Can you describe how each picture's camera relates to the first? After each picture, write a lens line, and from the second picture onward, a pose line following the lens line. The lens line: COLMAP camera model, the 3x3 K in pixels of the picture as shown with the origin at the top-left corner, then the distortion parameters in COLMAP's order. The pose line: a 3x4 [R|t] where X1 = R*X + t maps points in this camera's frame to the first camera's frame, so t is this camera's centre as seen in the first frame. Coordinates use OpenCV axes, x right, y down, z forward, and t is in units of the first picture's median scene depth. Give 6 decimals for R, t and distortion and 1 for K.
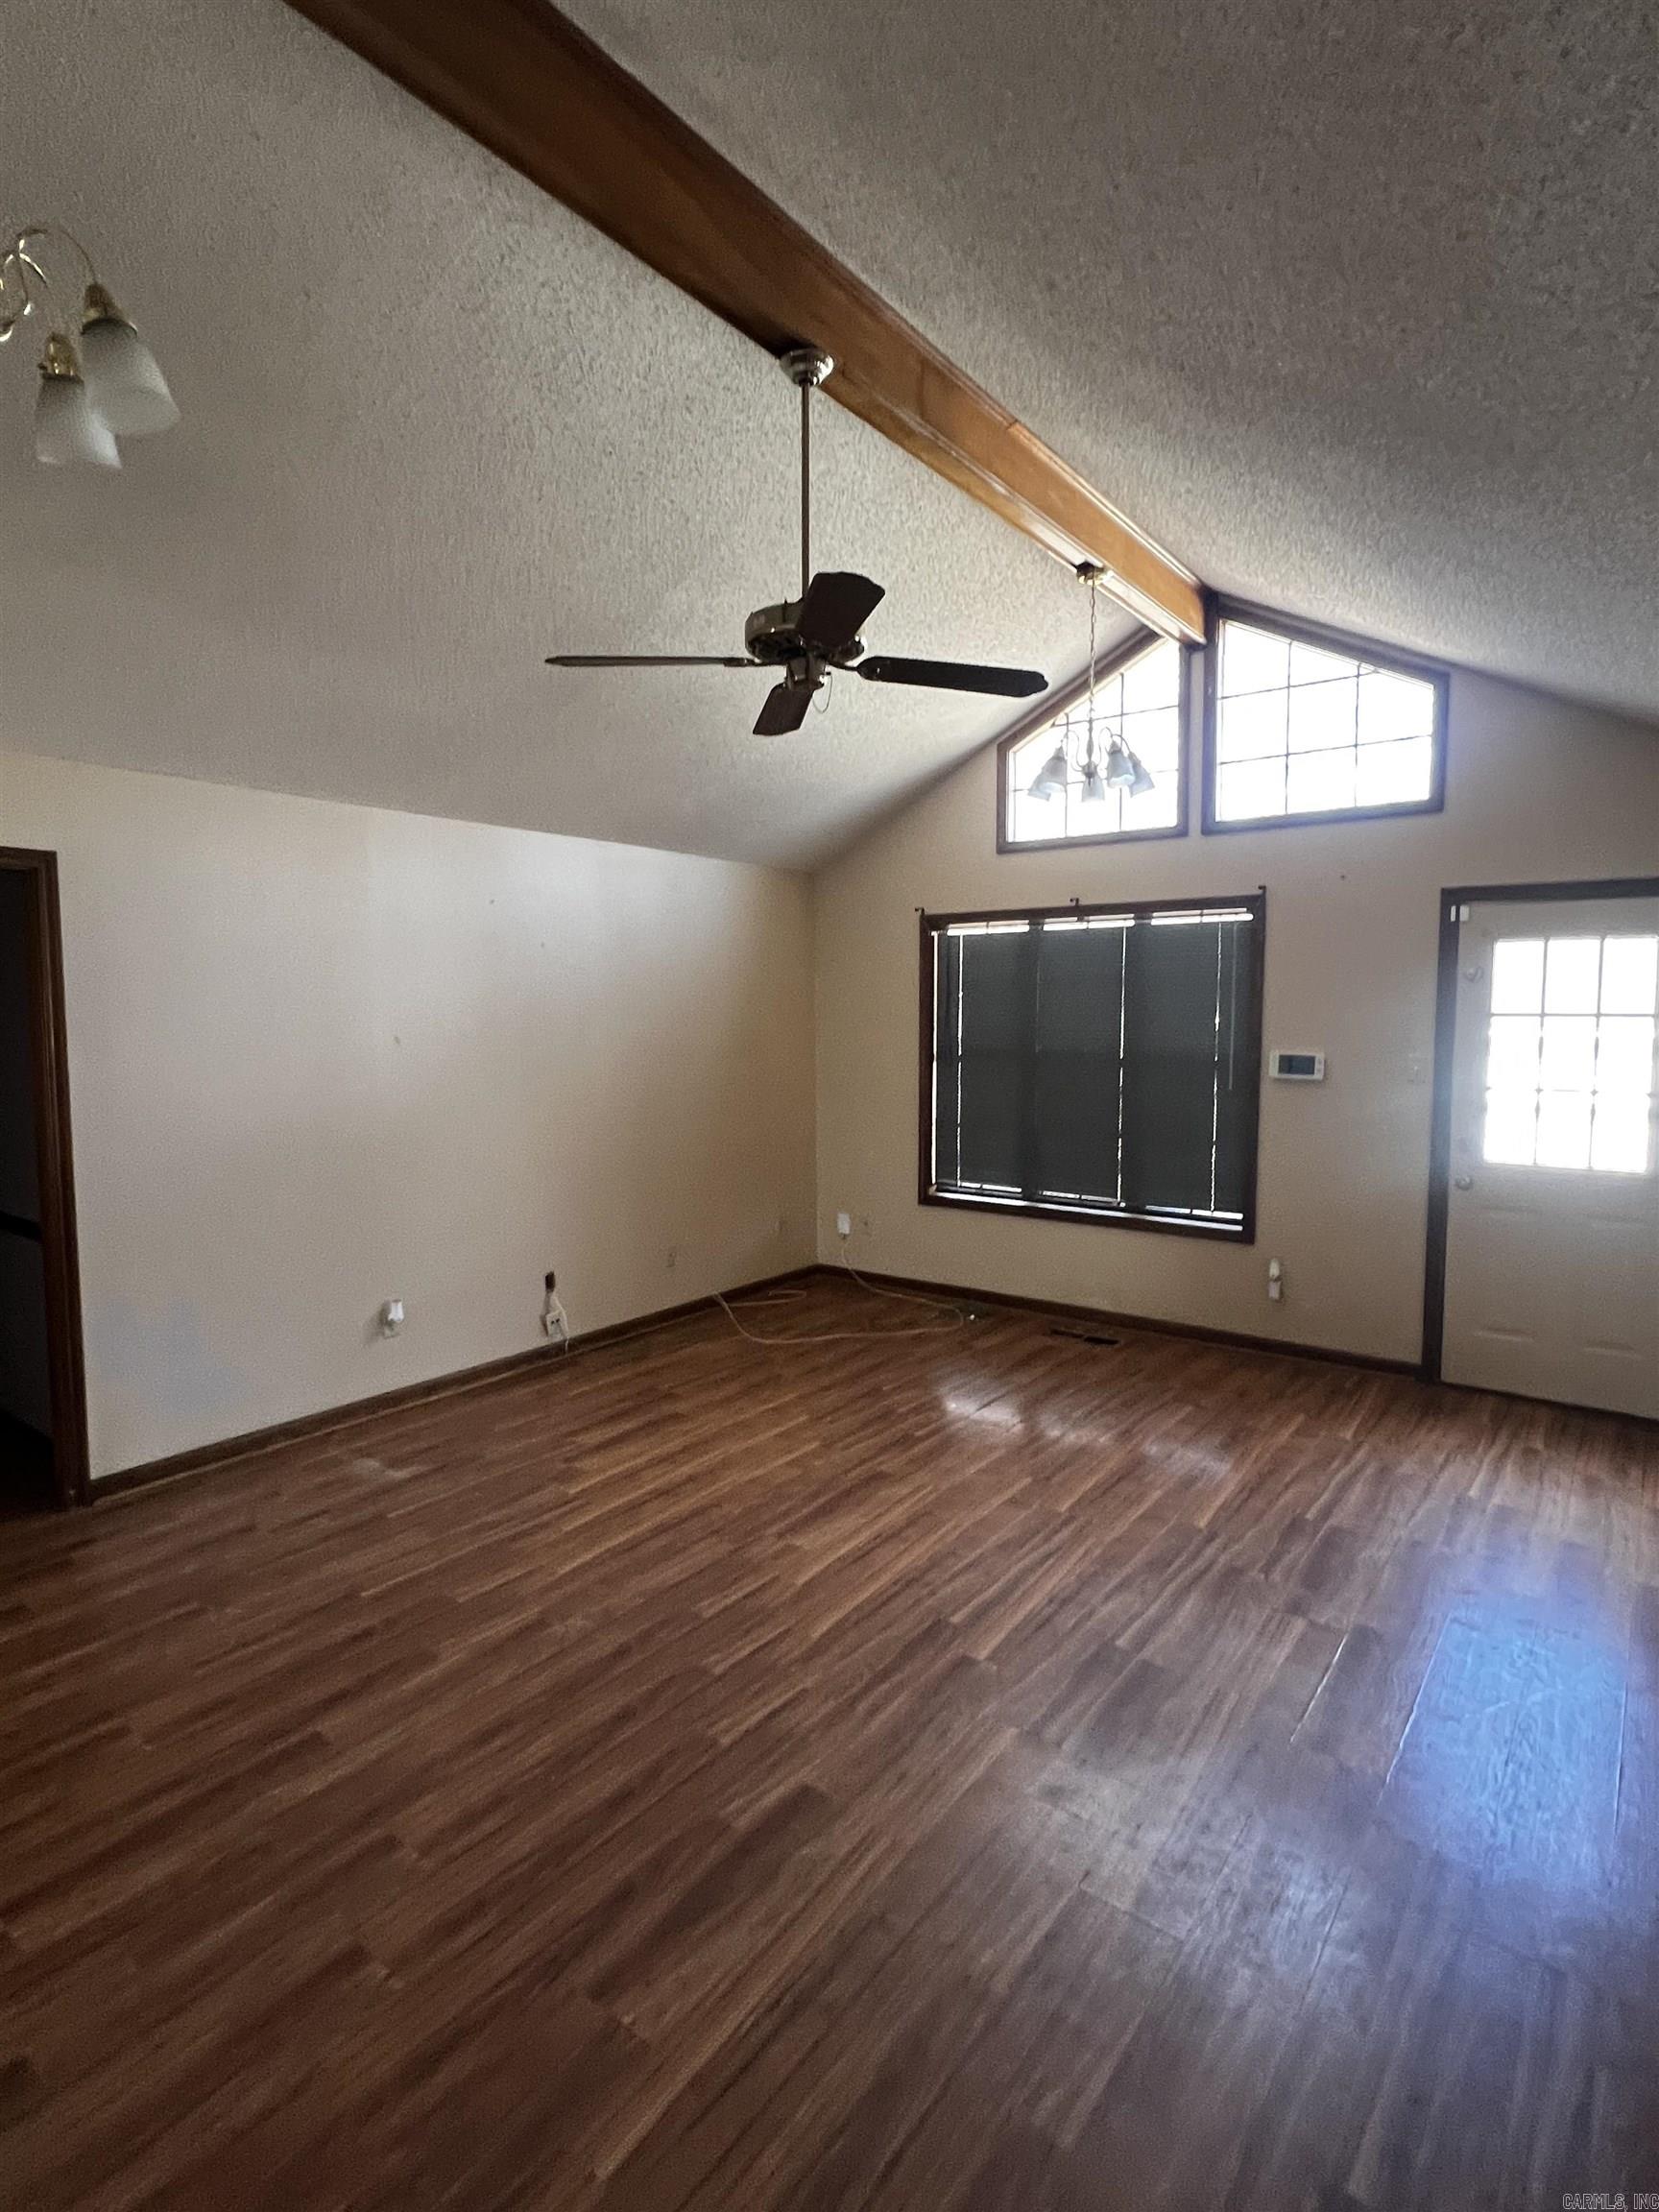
lens RADIAL K [[1117.3, 0, 829.5], [0, 1117.3, 1106.0], [0, 0, 1]] dist [-0.001523, -0.000363]
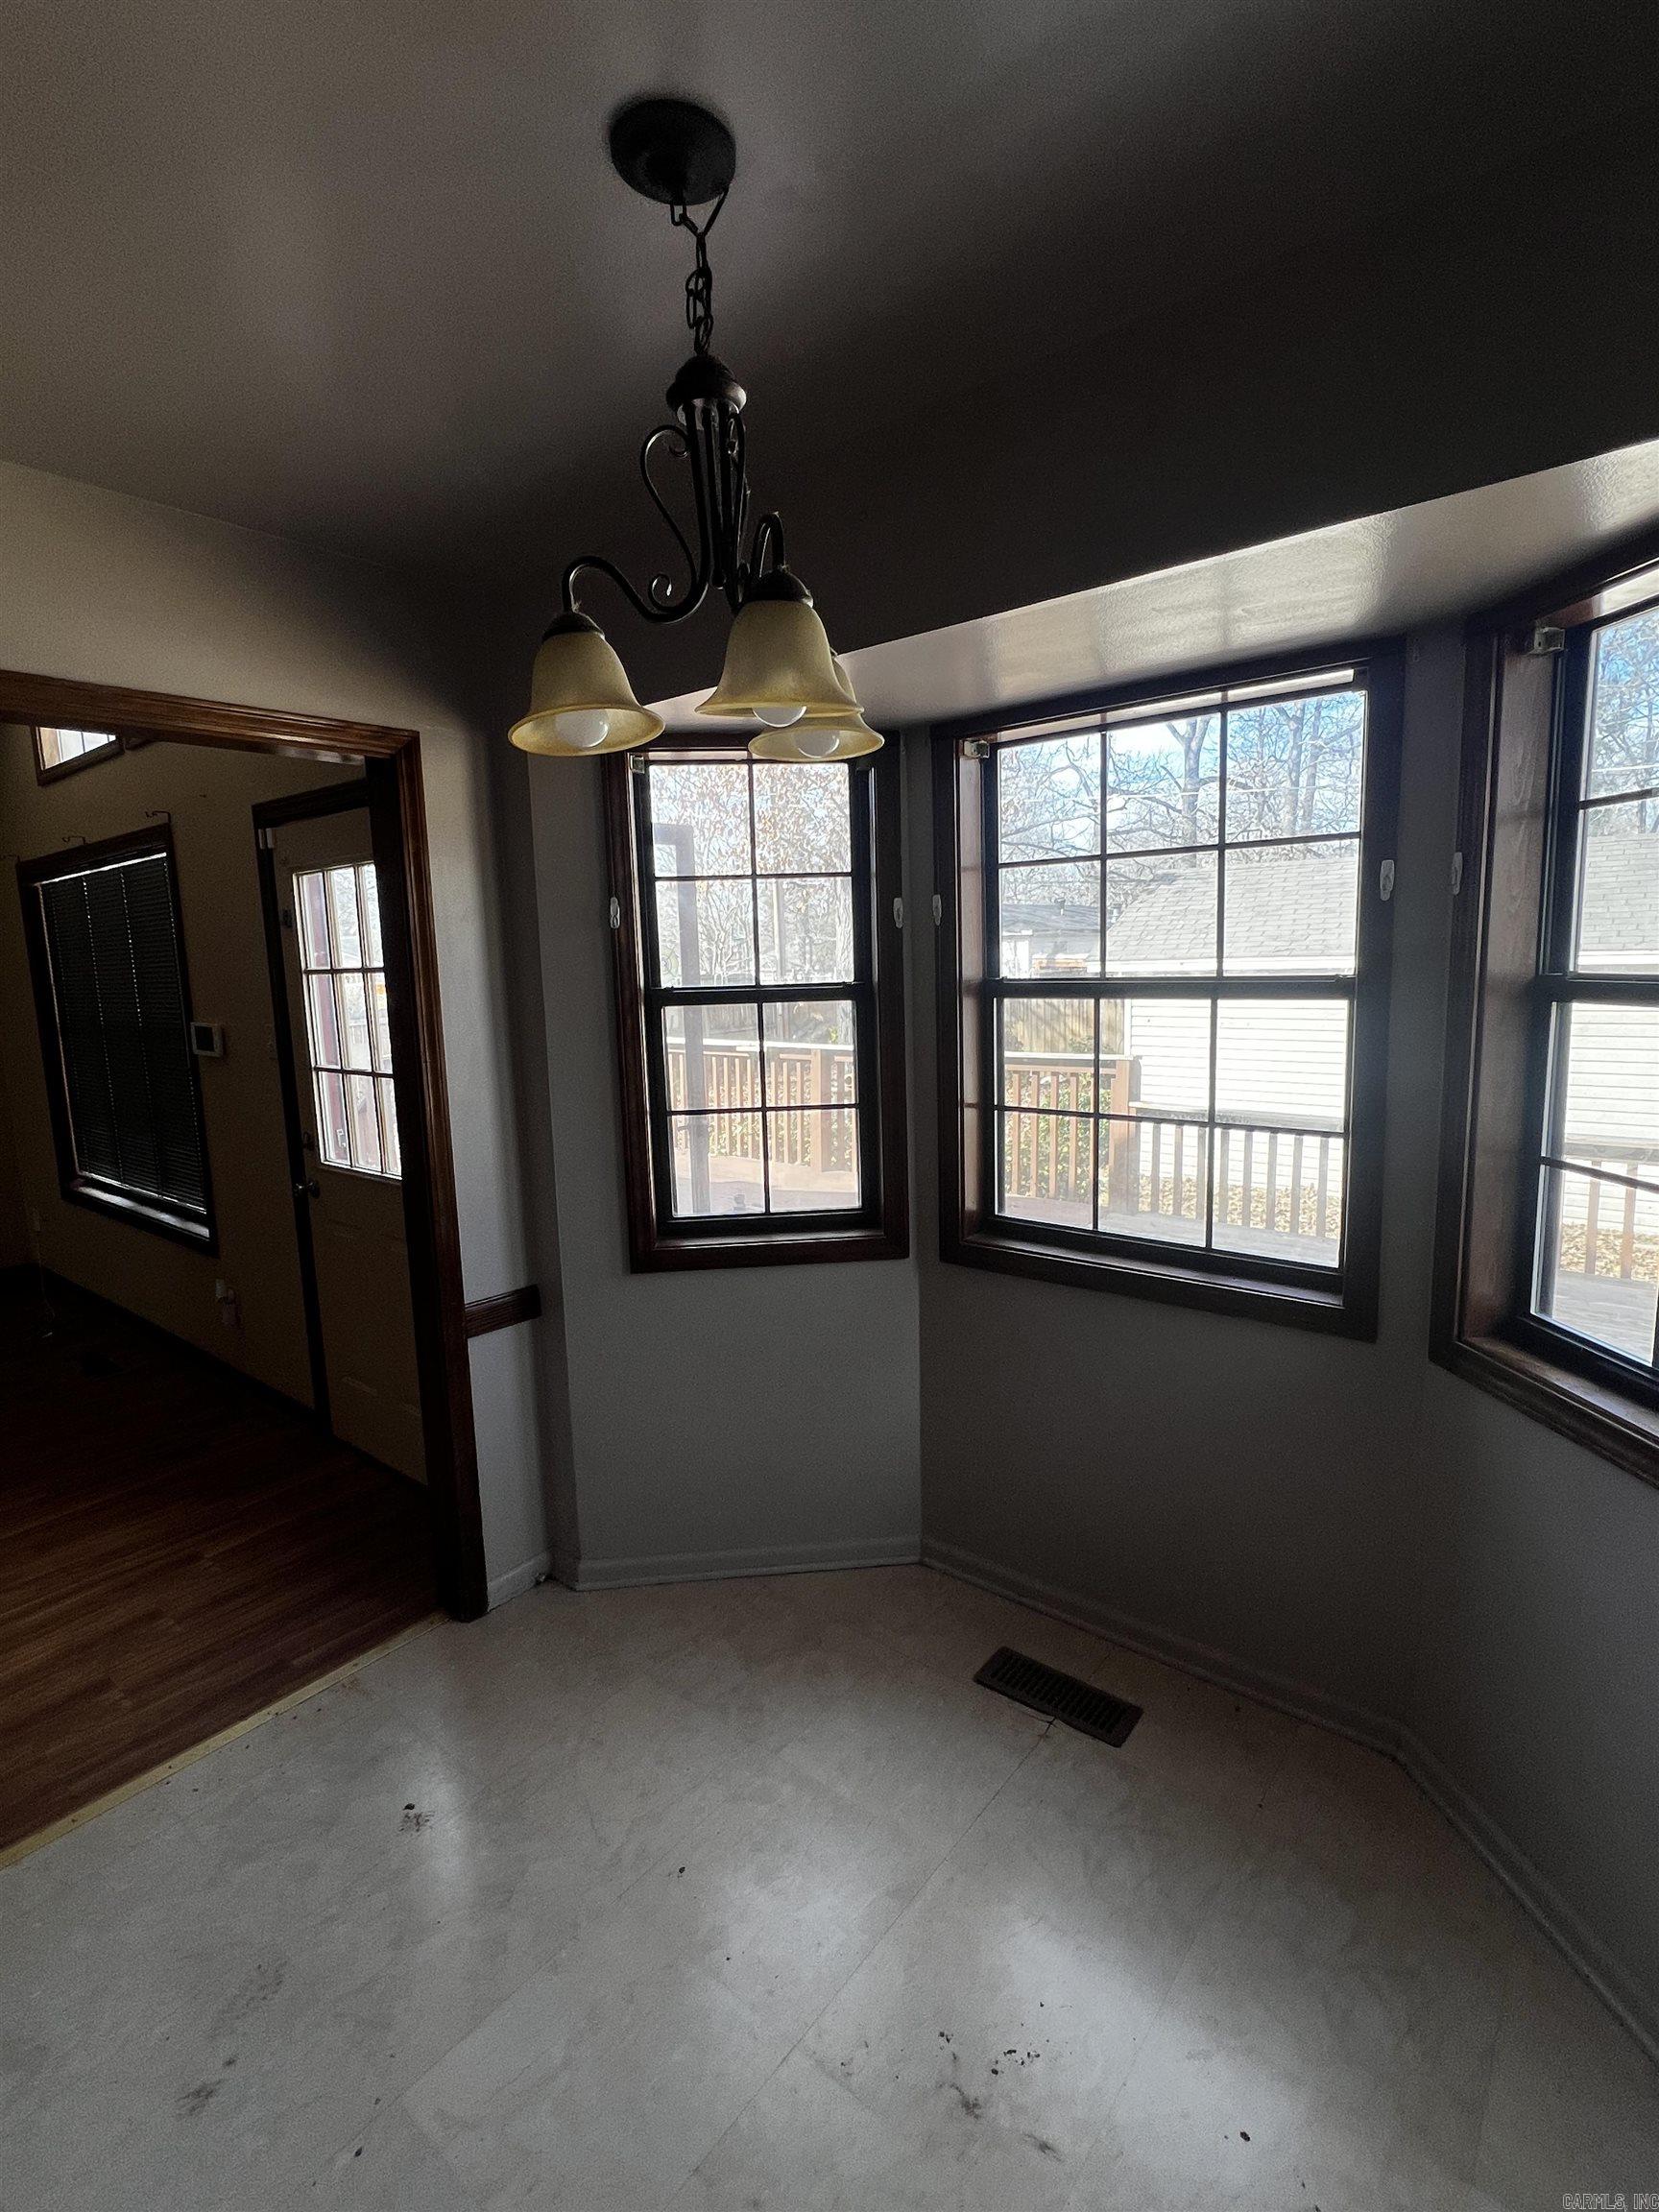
lens RADIAL K [[1057.6, 0, 829.5], [0, 1057.6, 1106.0], [0, 0, 1]] dist [-0.003670, -0.000320]
pose [[0.999219, -0.026196, -0.029572, 1.035844], [0.027782, 0.998123, 0.054585, -0.020385], [0.028087, -0.055364, 0.998071, 0.311714]]
